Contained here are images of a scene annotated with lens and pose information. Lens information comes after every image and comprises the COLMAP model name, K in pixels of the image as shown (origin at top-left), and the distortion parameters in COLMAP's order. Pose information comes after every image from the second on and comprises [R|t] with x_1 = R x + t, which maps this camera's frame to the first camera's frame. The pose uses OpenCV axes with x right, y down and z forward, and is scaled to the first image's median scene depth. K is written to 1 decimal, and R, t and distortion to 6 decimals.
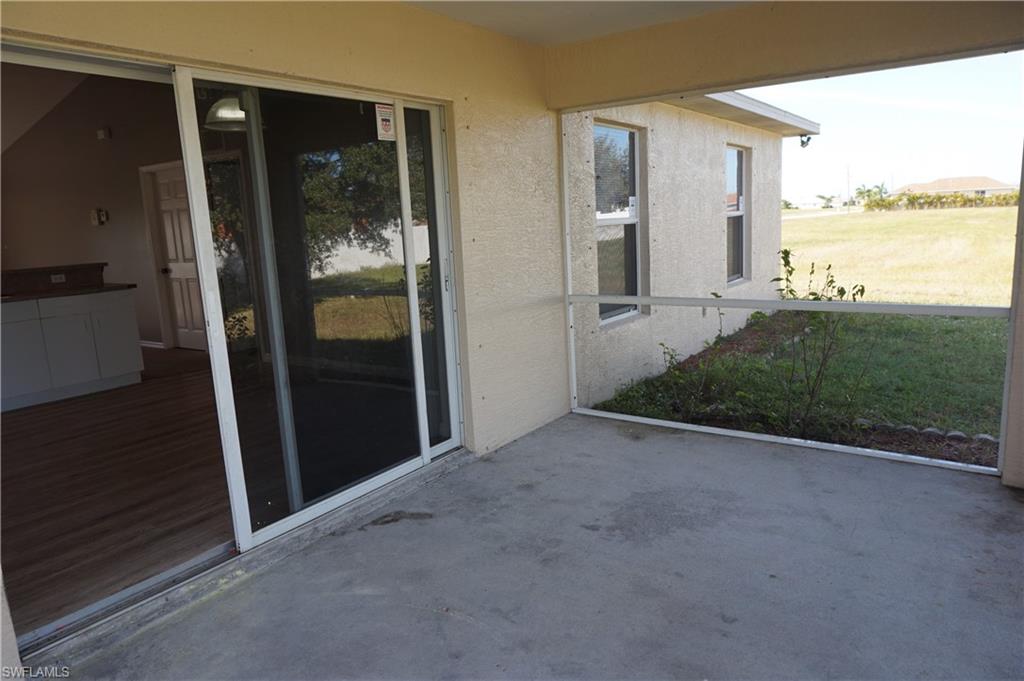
lens RADIAL K [[693.5, 0, 517.5], [0, 693.5, 342.6], [0, 0, 1]] dist [-0.036742, 0.015488]
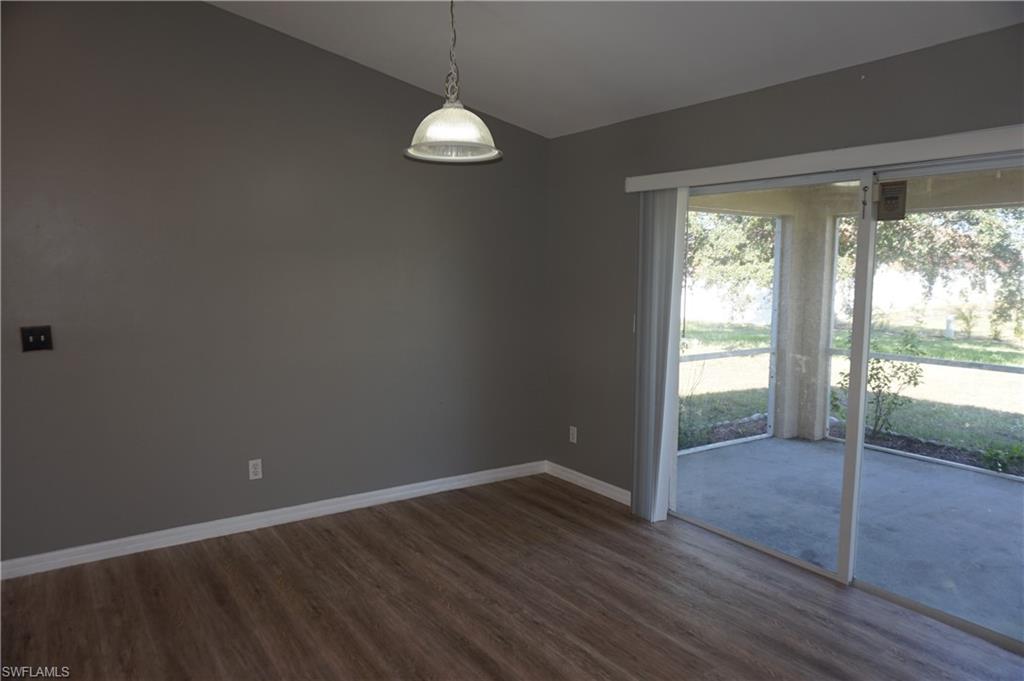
lens RADIAL K [[693.5, 0, 514.0], [0, 693.5, 345.3], [0, 0, 1]] dist [-0.036742, 0.015488]
pose [[0.359912, -0.054772, 0.931377, -1.283742], [0.141501, 0.989932, 0.003535, -0.157484], [-0.922194, 0.130518, 0.364038, 0.932072]]
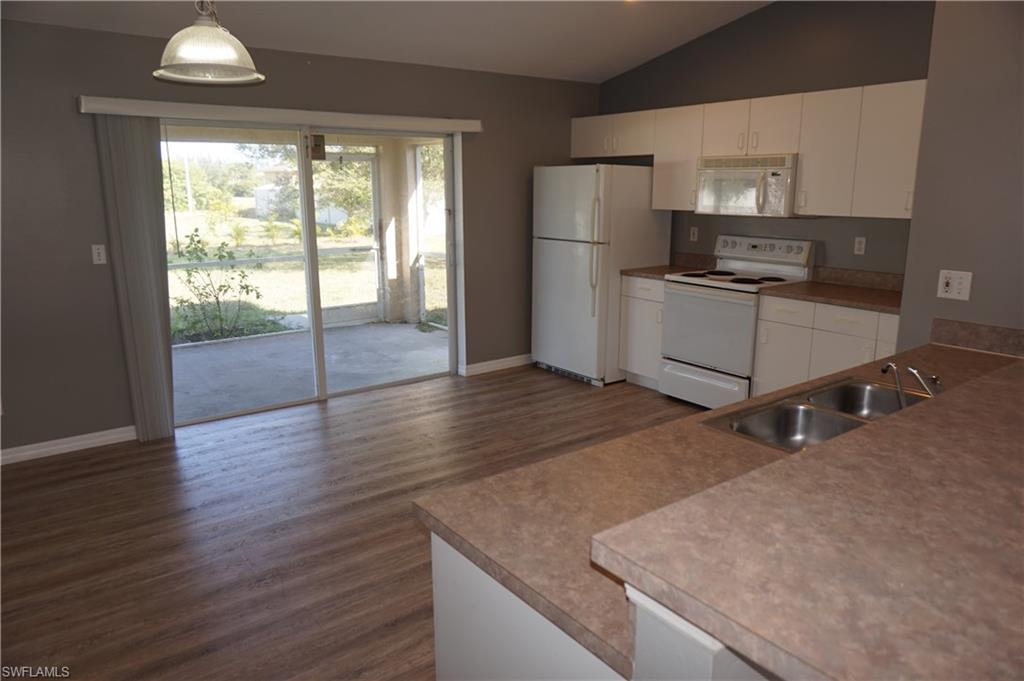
lens RADIAL K [[693.5, 0, 519.4], [0, 693.5, 343.6], [0, 0, 1]] dist [-0.036742, 0.015488]
pose [[-0.947052, -0.023286, 0.320236, -1.104819], [0.102278, 0.923533, 0.369629, -0.386296], [-0.304356, 0.382811, -0.872252, 2.072767]]
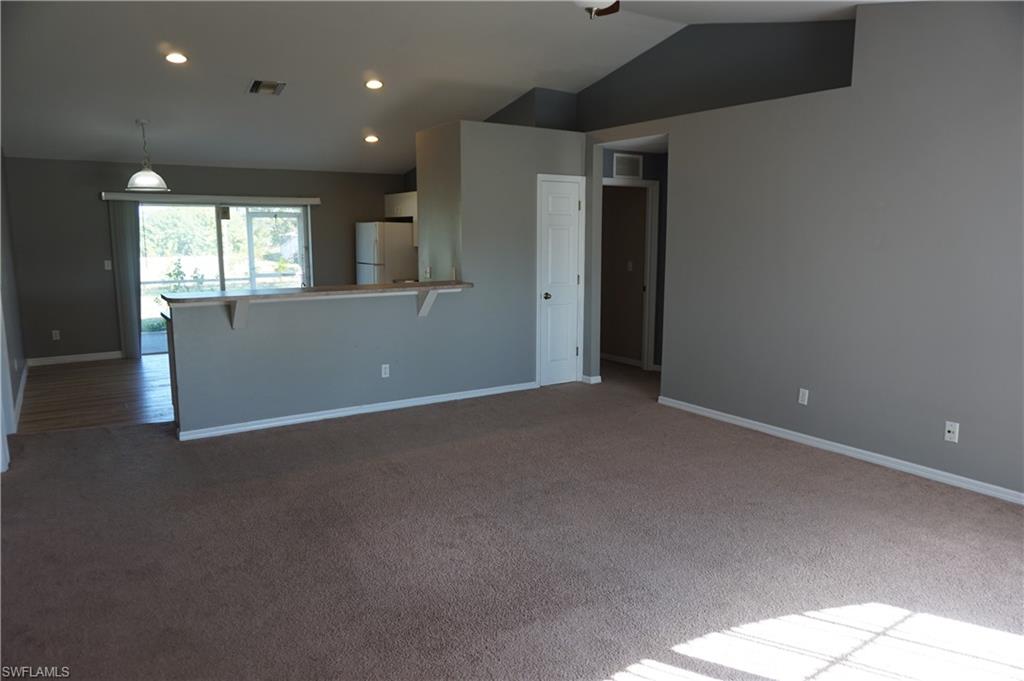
lens RADIAL K [[693.5, 0, 511.2], [0, 693.5, 334.2], [0, 0, 1]] dist [-0.036742, 0.015488]
pose [[-0.924065, -0.010298, 0.382096, -2.464344], [0.108247, 0.951664, 0.287435, -0.492341], [-0.366587, 0.306969, -0.878285, 3.013845]]
